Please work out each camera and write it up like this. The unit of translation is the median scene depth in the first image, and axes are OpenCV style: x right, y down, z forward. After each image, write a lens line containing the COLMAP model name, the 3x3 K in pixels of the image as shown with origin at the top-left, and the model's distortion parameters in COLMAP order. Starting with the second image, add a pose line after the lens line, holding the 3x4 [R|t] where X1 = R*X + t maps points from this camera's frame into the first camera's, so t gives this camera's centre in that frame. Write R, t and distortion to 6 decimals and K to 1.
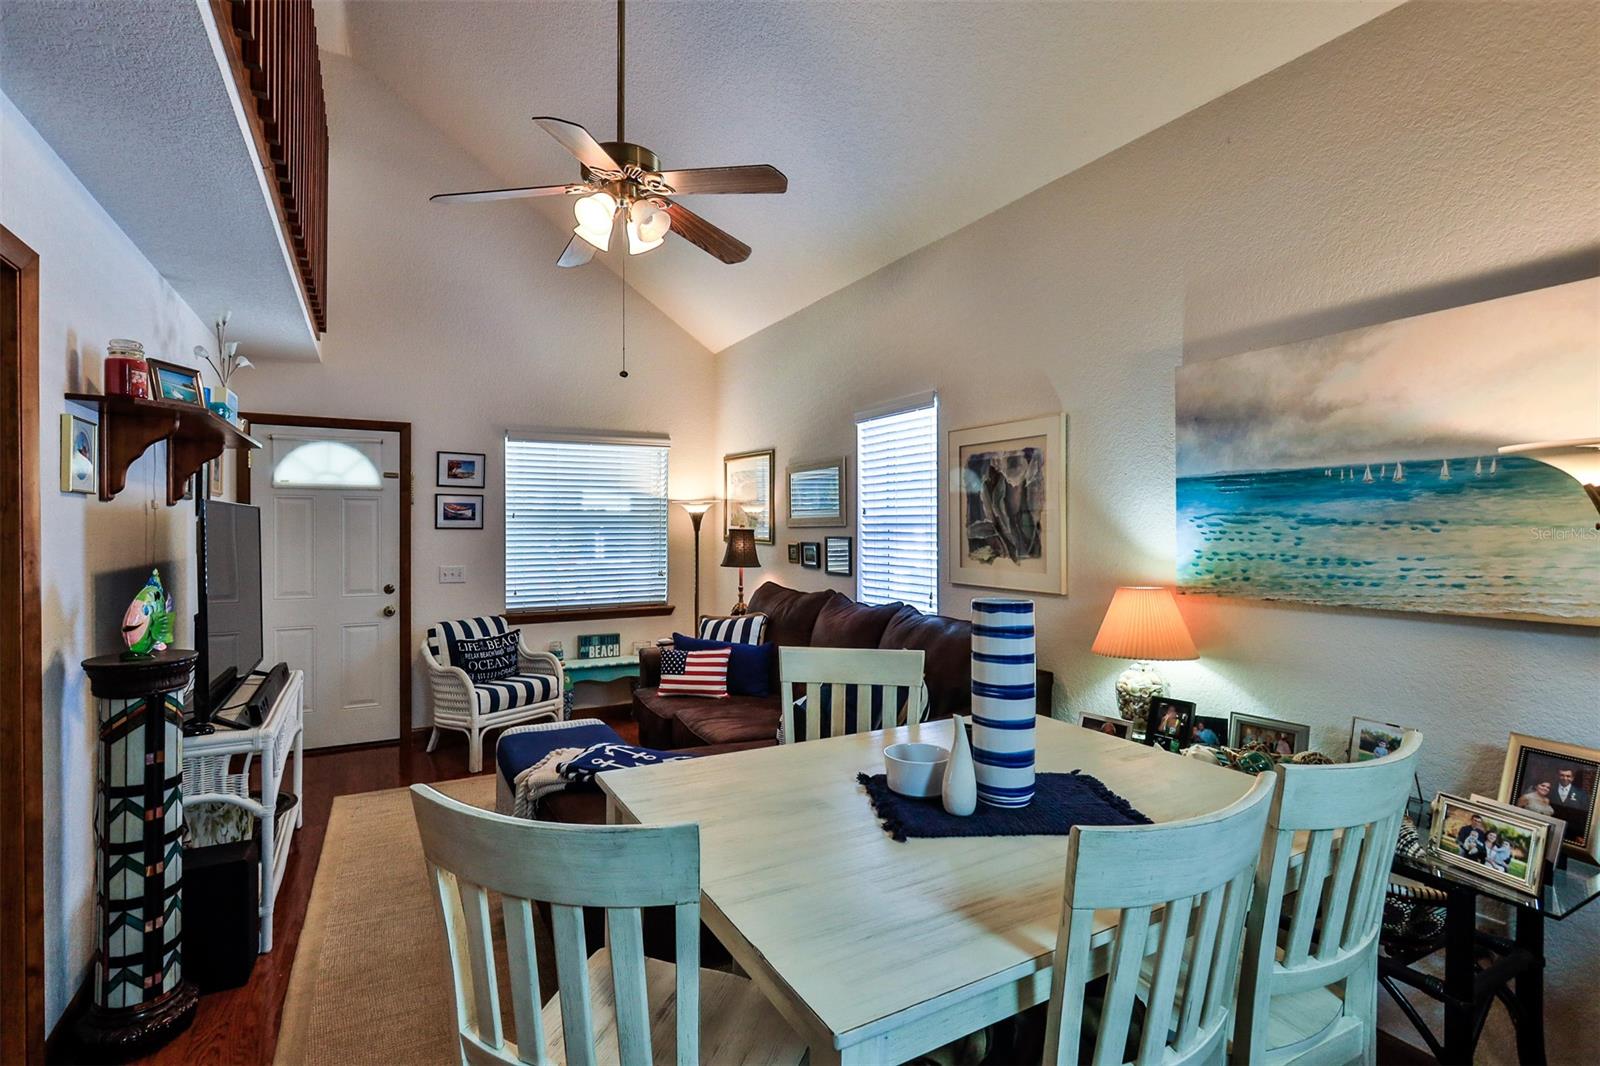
lens RADIAL K [[745.6, 0, 782.7], [0, 745.6, 531.3], [0, 0, 1]] dist [-0.006696, 0.002249]
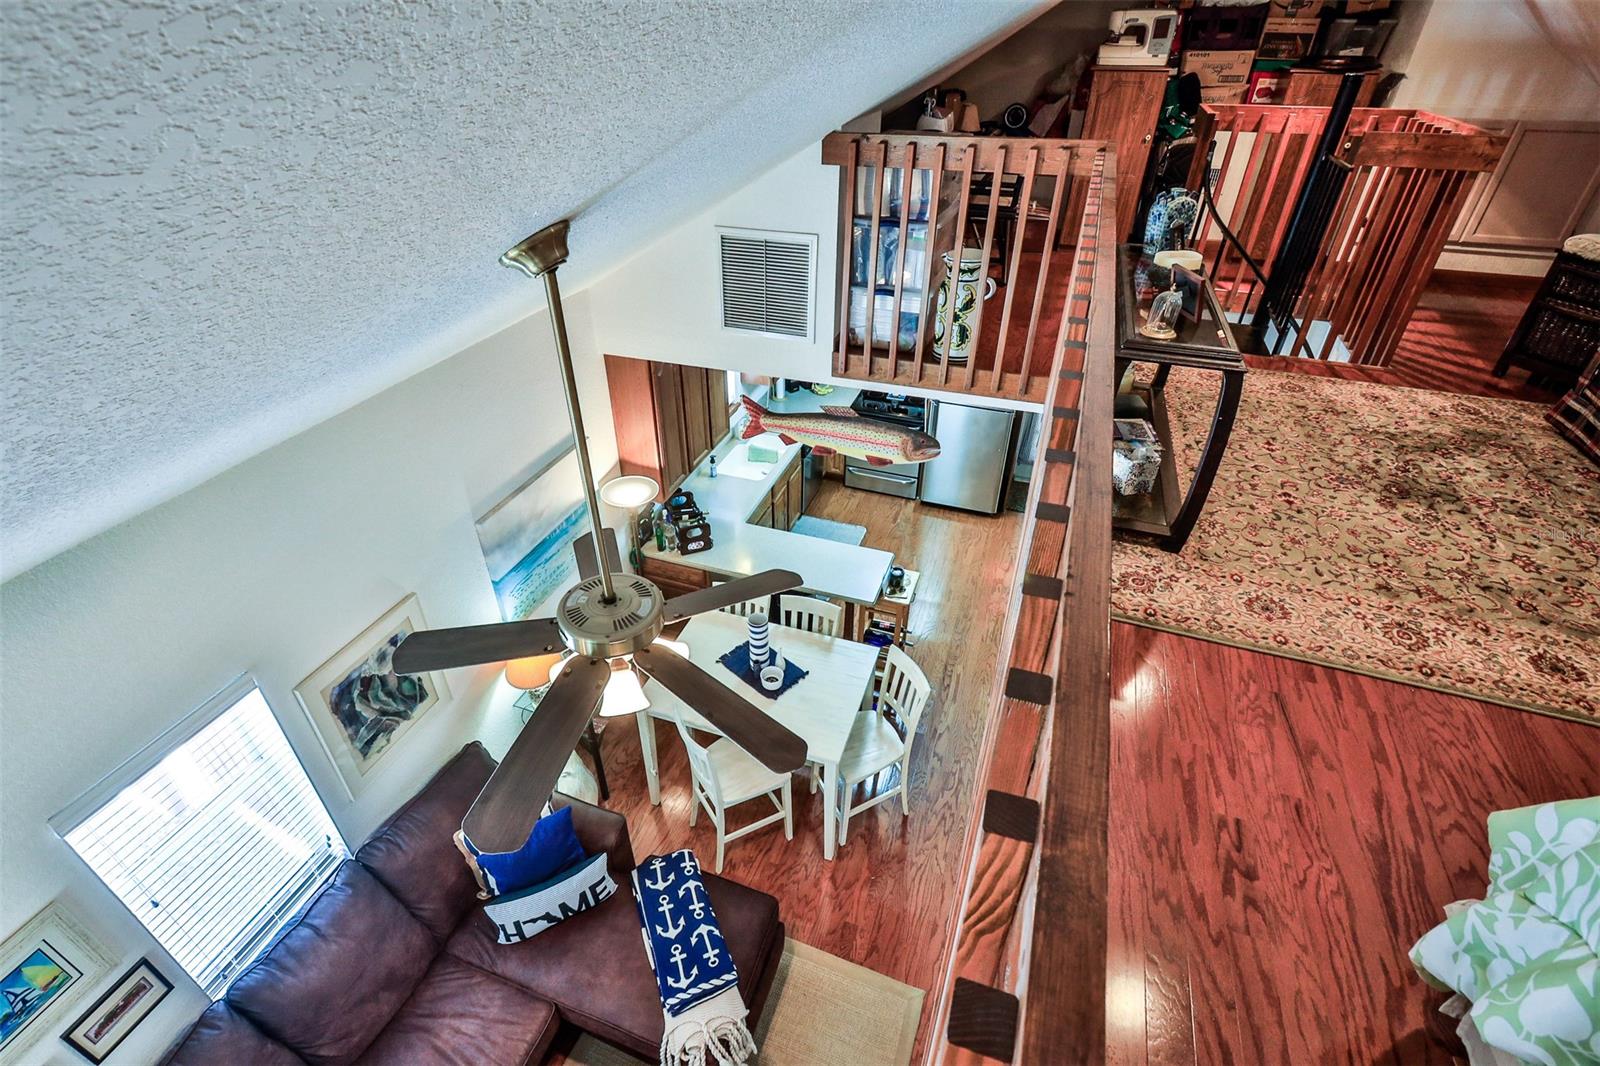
lens RADIAL K [[745.6, 0, 782.7], [0, 745.6, 531.3], [0, 0, 1]] dist [-0.006696, 0.002249]
pose [[-0.656983, -0.425381, 0.622434, -0.632825], [0.010012, 0.820617, 0.571391, -0.812571], [-0.753839, 0.381626, -0.534873, 1.020993]]
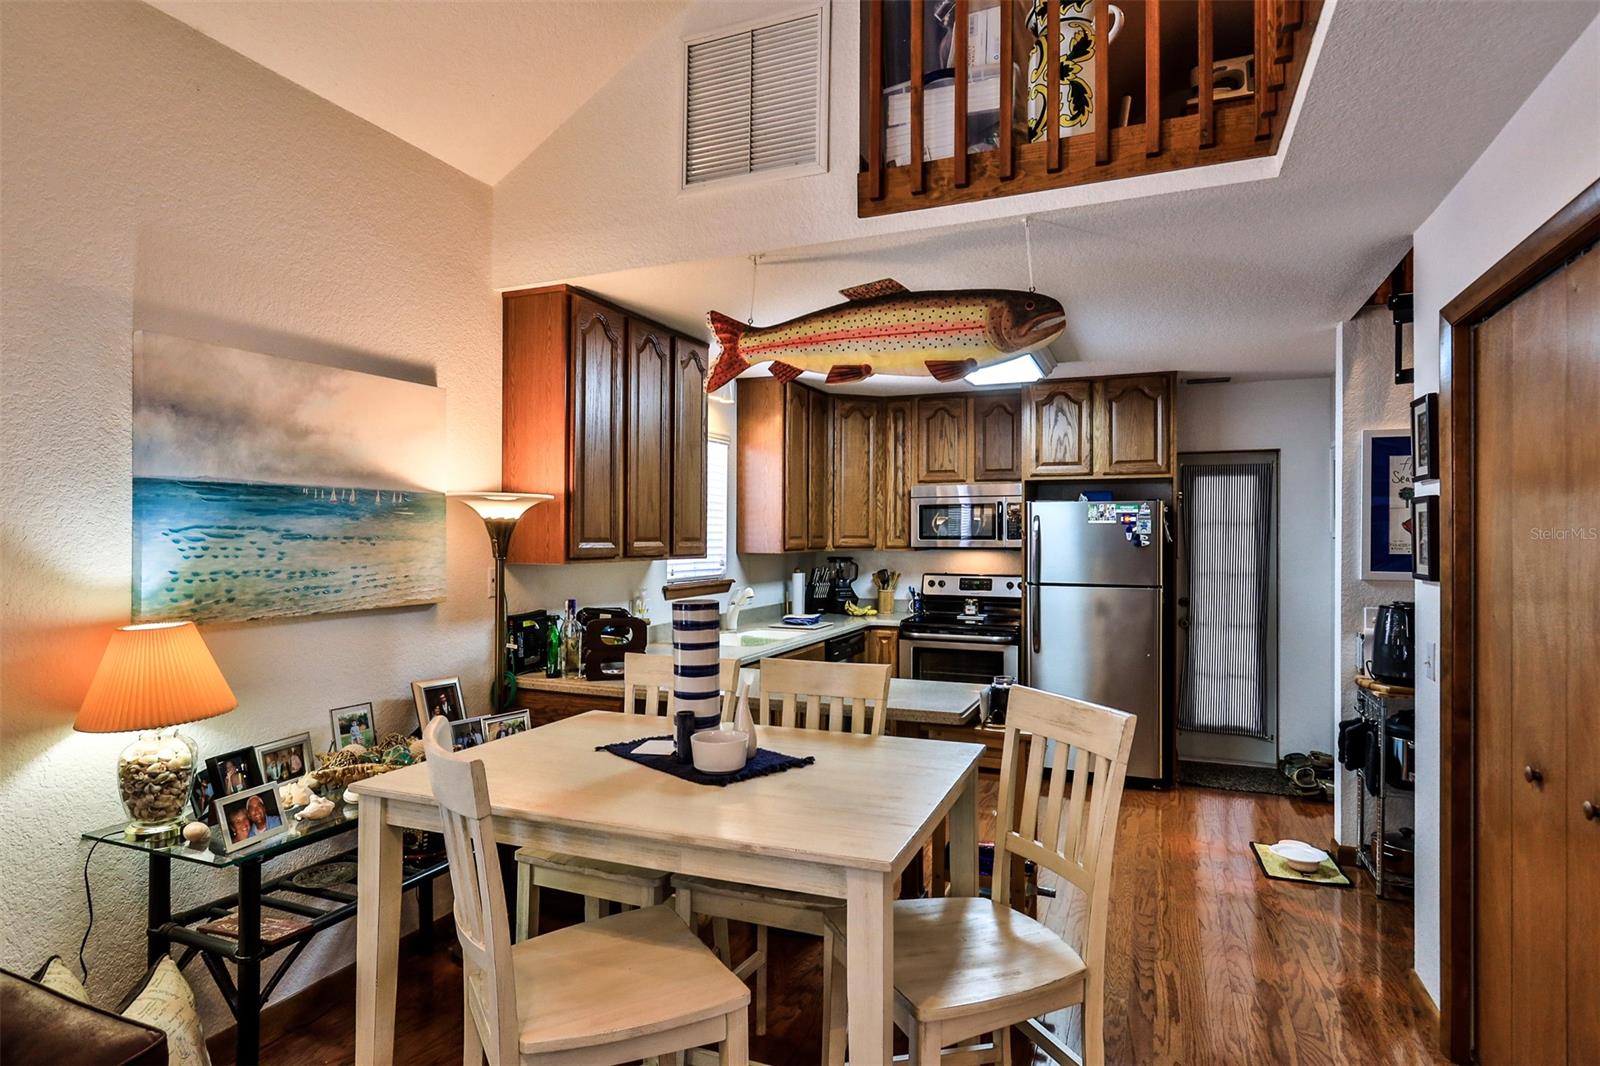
lens RADIAL K [[871.4, 0, 787.6], [0, 871.4, 530.8], [0, 0, 1]] dist [-0.002624, 0.000264]
pose [[-0.620502, 0.003083, 0.784199, -0.426456], [0.000009, 0.999992, -0.003924, -0.010523], [-0.784205, -0.002427, -0.620497, 0.777639]]
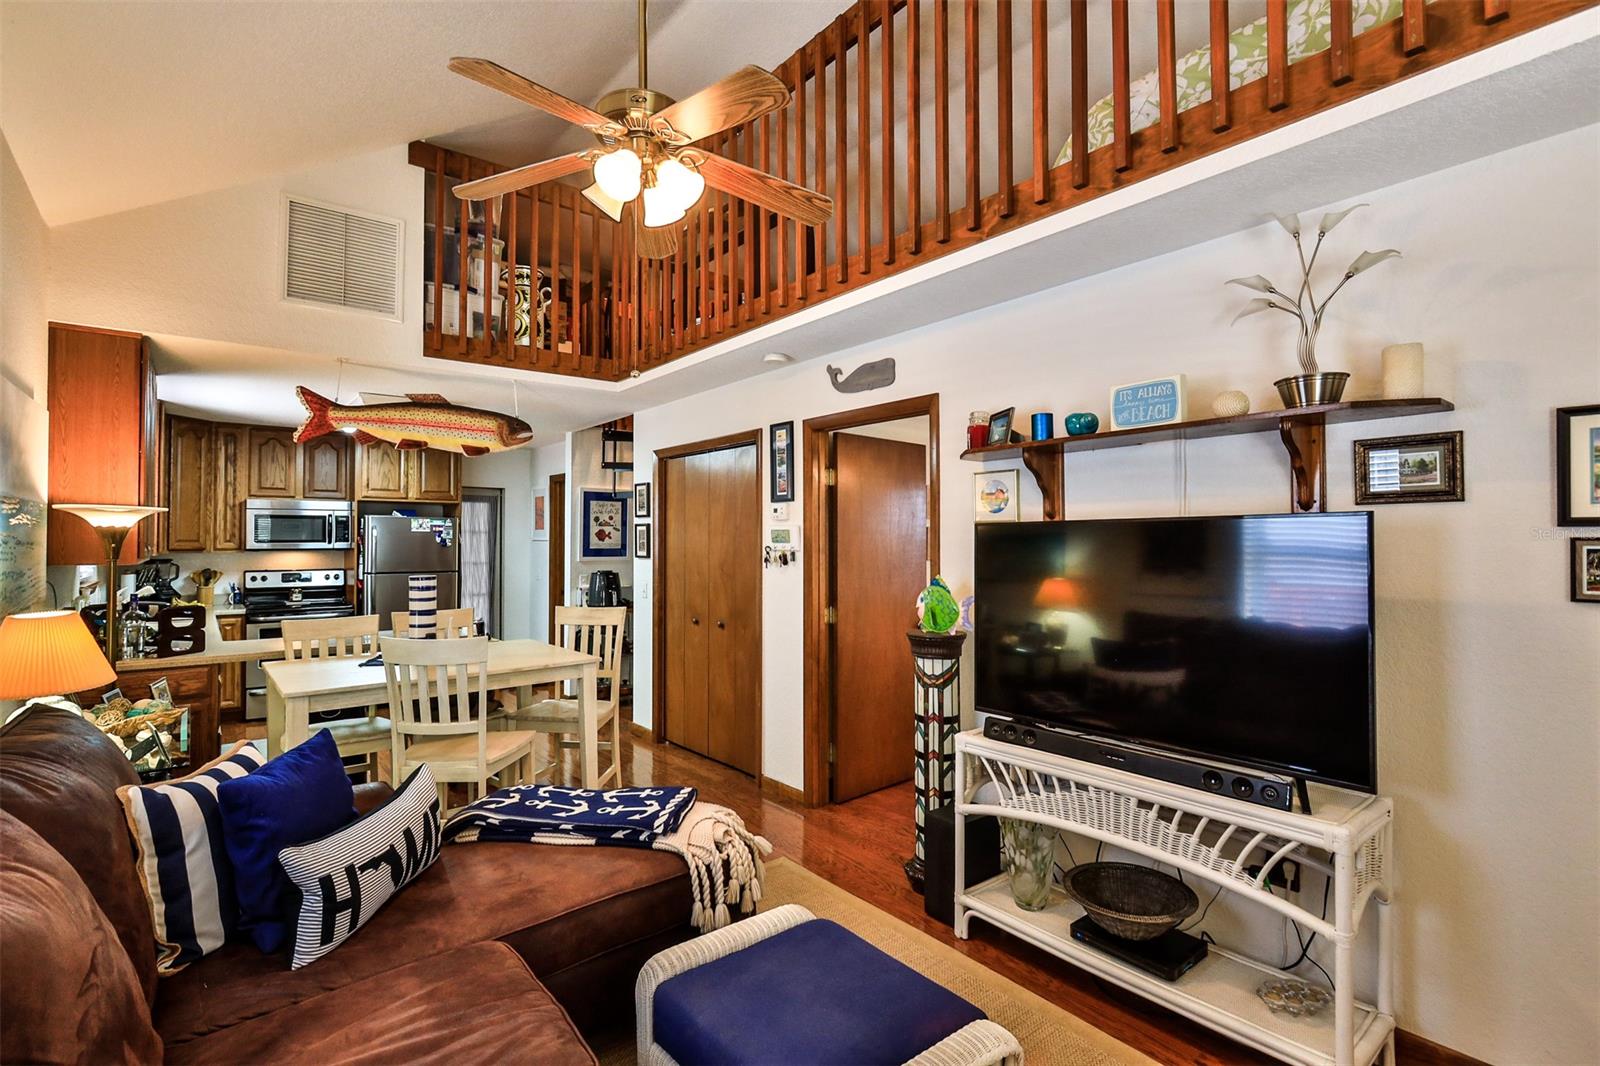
lens RADIAL K [[745.6, 0, 782.7], [0, 745.6, 531.3], [0, 0, 1]] dist [-0.006696, 0.002249]
pose [[-0.985383, -0.002743, -0.170331, -0.189010], [-0.001290, 0.999962, -0.008643, -0.014230], [0.170348, -0.008297, -0.985349, 1.528443]]
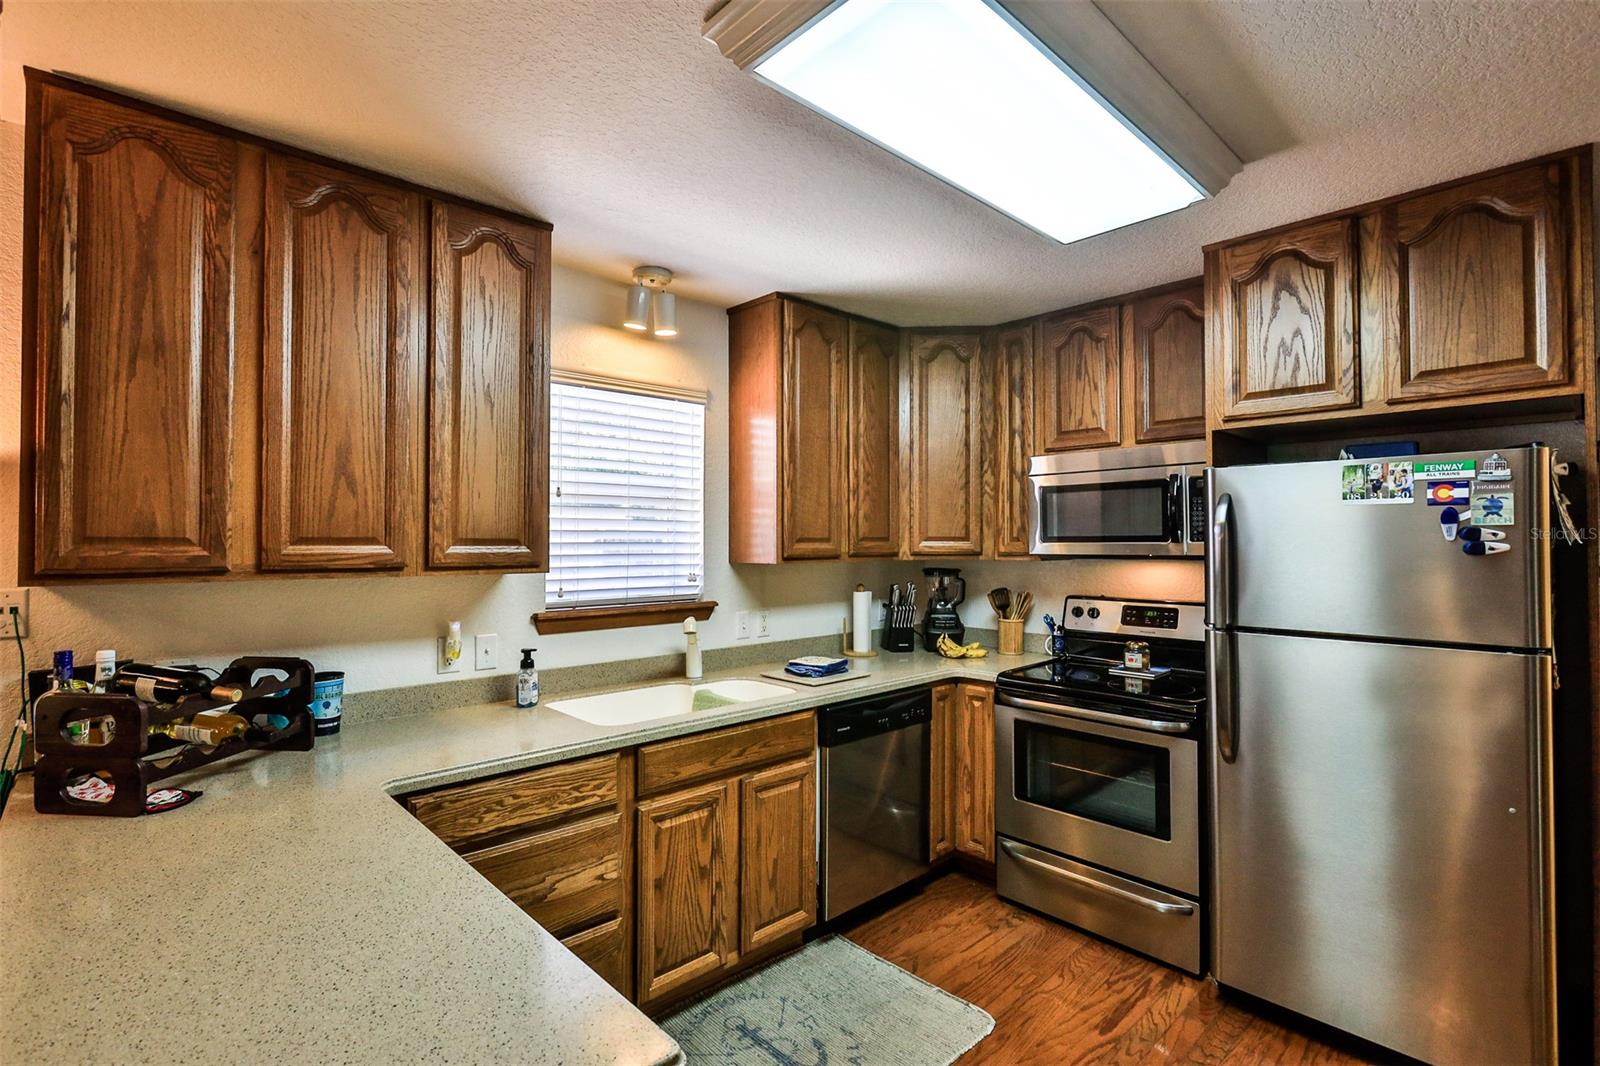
lens RADIAL K [[745.6, 0, 782.7], [0, 745.6, 531.3], [0, 0, 1]] dist [-0.006696, 0.002249]
pose [[-0.242874, 0.015012, 0.969942, -0.039384], [0.004646, 0.999887, -0.014312, -0.001674], [-0.970047, 0.001031, -0.242916, 0.015531]]
